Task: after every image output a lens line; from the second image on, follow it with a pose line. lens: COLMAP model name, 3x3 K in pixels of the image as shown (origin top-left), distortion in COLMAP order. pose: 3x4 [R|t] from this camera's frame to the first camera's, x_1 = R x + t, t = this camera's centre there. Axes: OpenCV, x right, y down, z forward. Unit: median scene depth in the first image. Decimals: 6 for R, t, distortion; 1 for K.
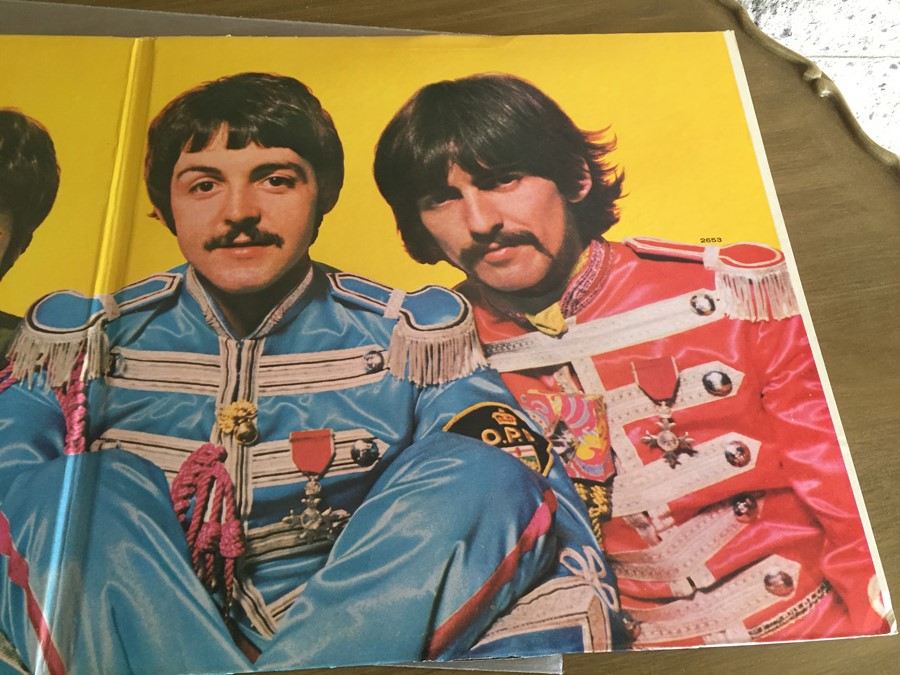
lens RADIAL K [[761.6, 0, 450.0], [0, 761.6, 316.5], [0, 0, 1]] dist [0.078061, -0.106481]
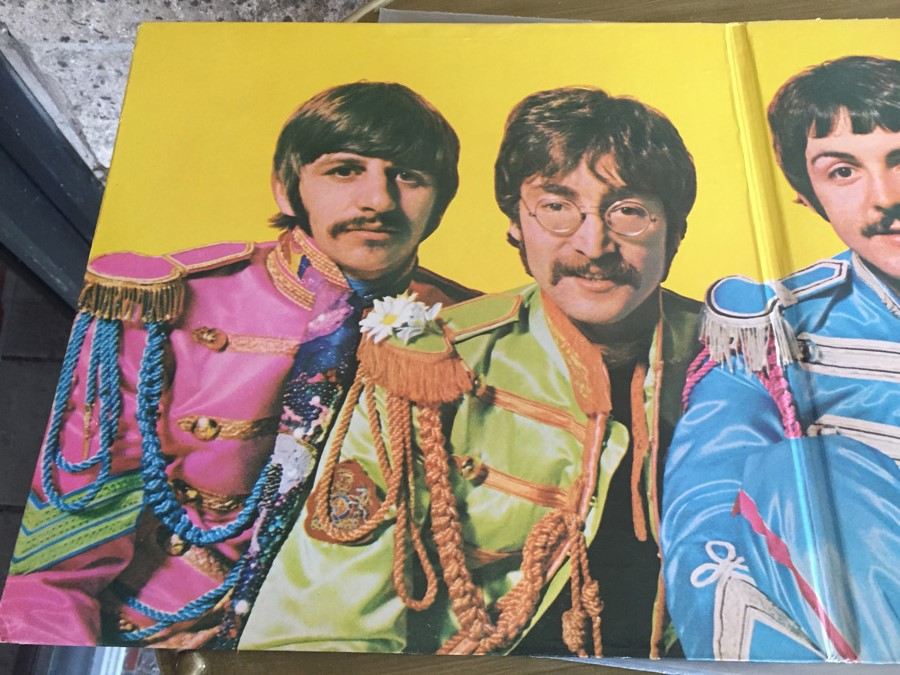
lens RADIAL K [[757.2, 0, 450.0], [0, 757.2, 337.5], [0, 0, 1]] dist [0.076119, -0.102058]
pose [[0.993372, 0.025886, -0.111987, -0.776192], [-0.022902, 0.999350, 0.027849, 0.028013], [0.112635, -0.025100, 0.993319, -0.036676]]
